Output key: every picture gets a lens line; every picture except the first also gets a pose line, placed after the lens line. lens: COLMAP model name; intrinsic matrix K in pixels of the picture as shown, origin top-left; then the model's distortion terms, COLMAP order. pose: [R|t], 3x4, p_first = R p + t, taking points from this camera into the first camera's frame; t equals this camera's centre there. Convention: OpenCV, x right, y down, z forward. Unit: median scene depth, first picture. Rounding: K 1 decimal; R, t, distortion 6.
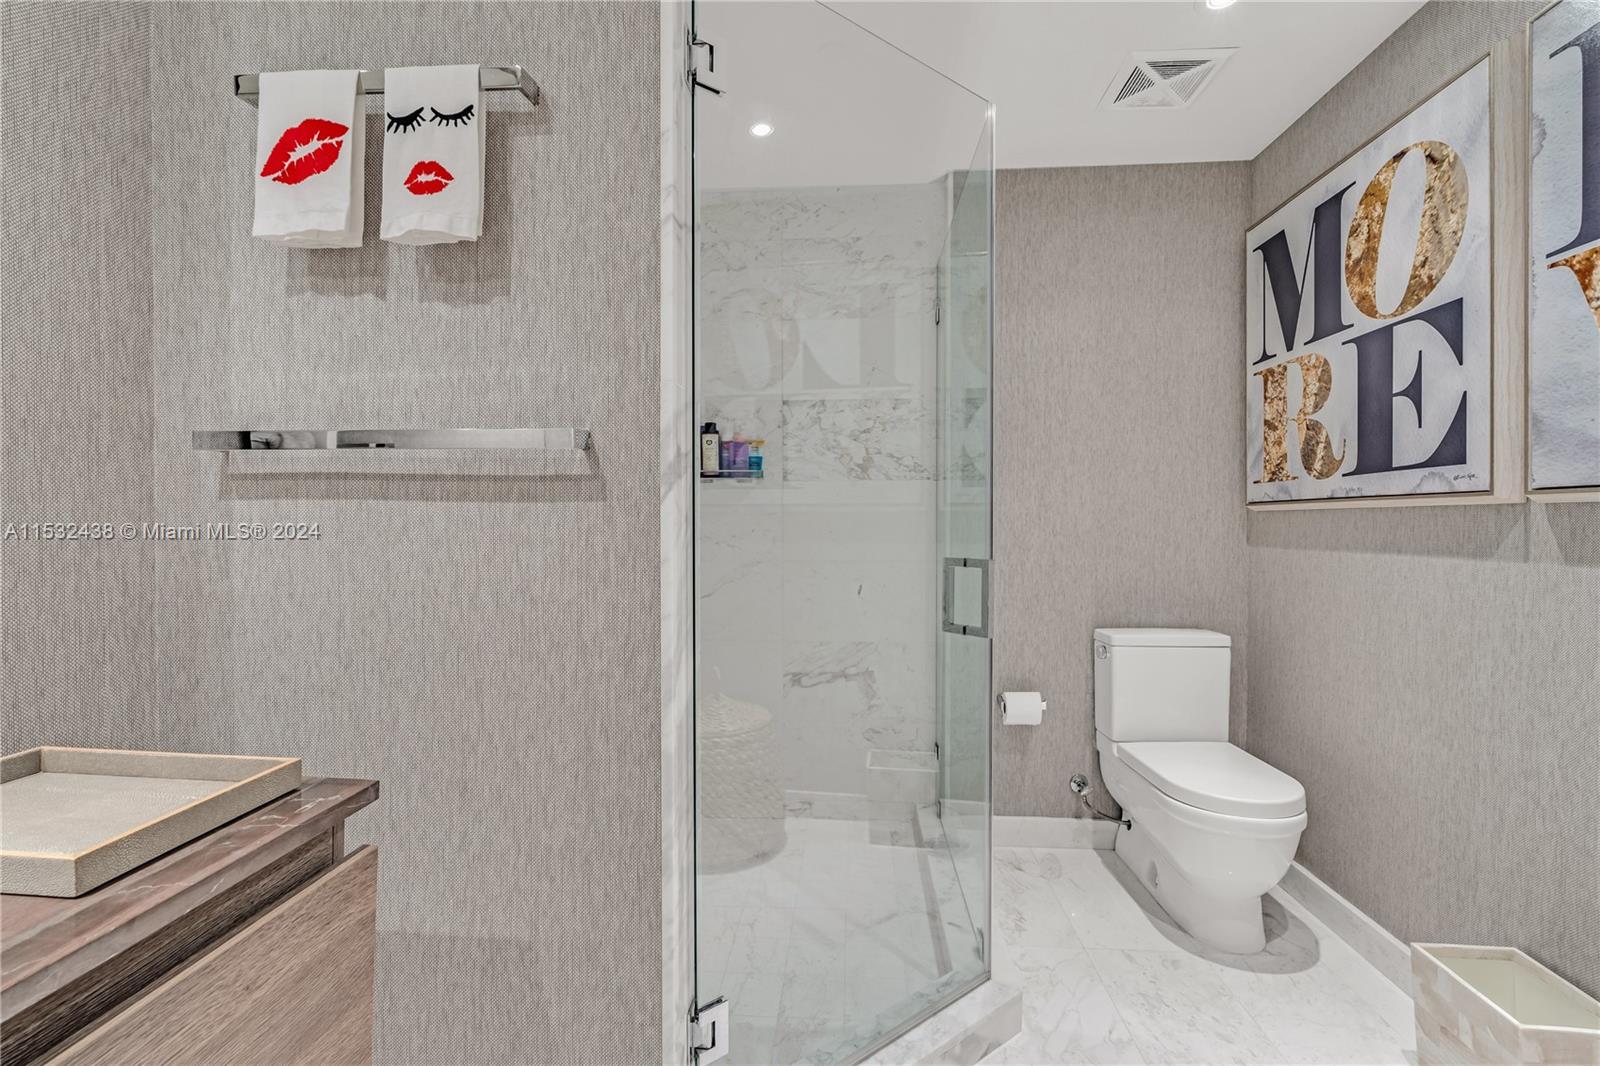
lens RADIAL K [[706.2, 0, 799.6], [0, 706.2, 530.1], [0, 0, 1]] dist [-0.001807, -0.000037]
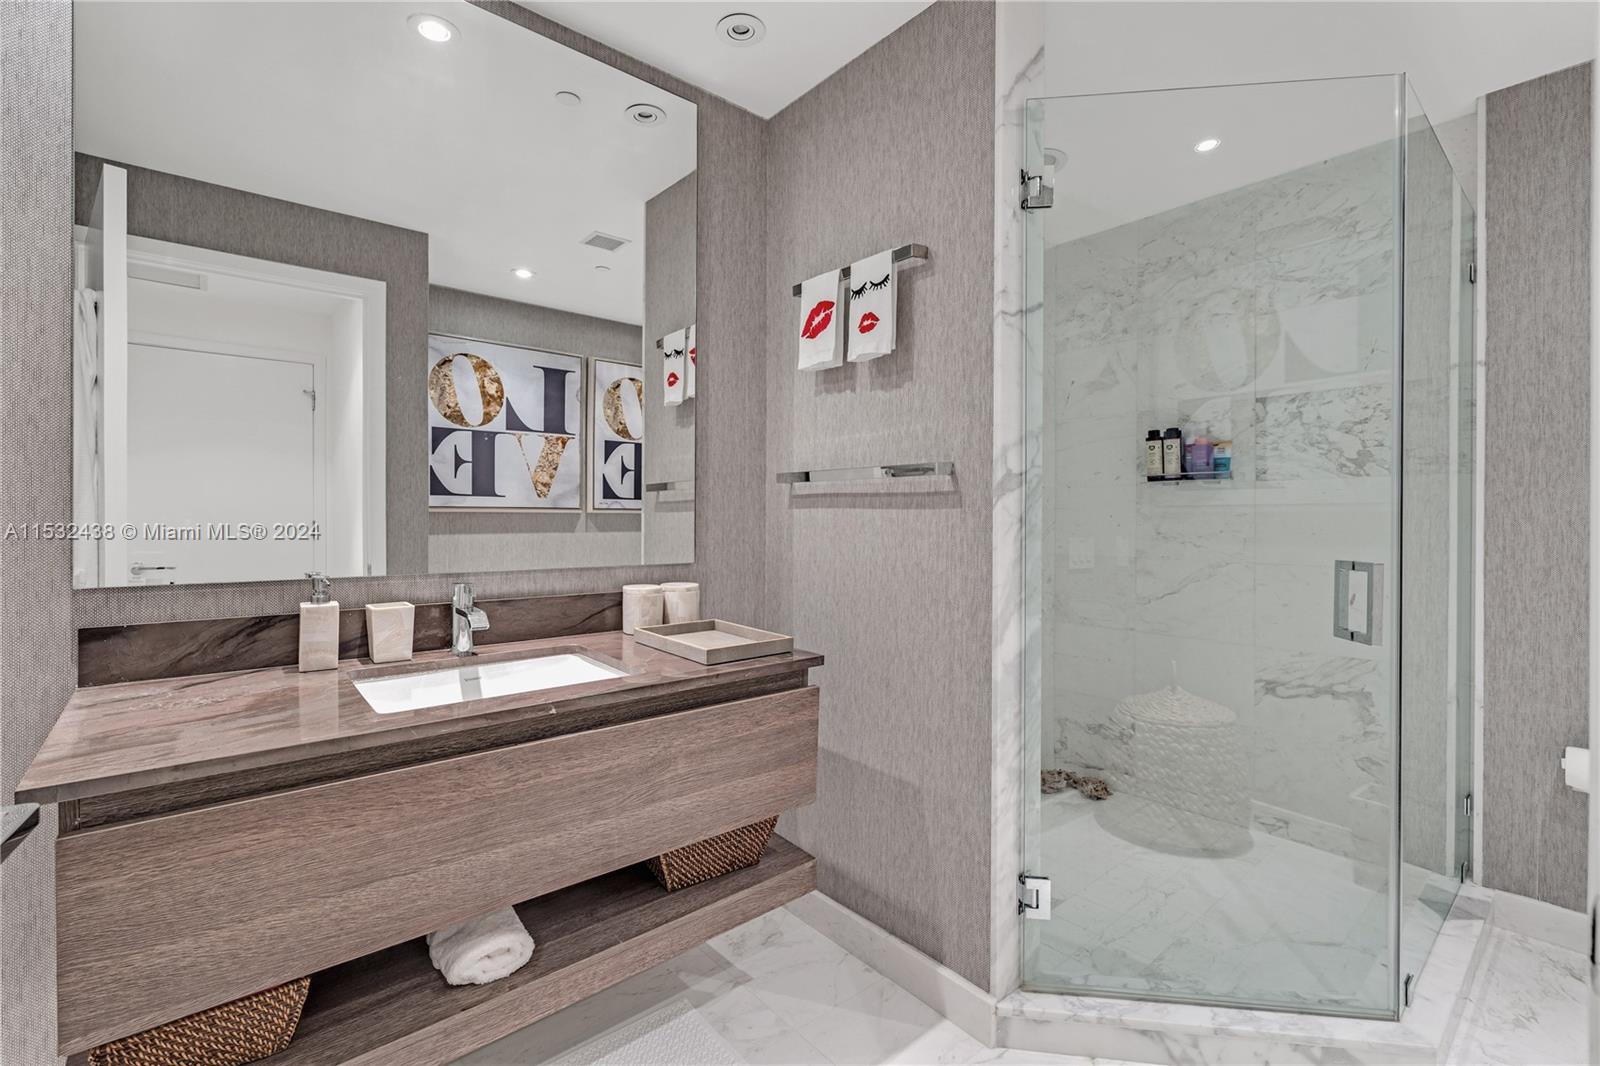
lens RADIAL K [[706.2, 0, 799.9], [0, 706.2, 524.9], [0, 0, 1]] dist [-0.001807, -0.000037]
pose [[0.701540, 0.008527, -0.712579, 0.548922], [-0.013531, 0.999908, -0.001355, 0.001781], [0.712502, 0.010593, 0.701590, -0.303377]]
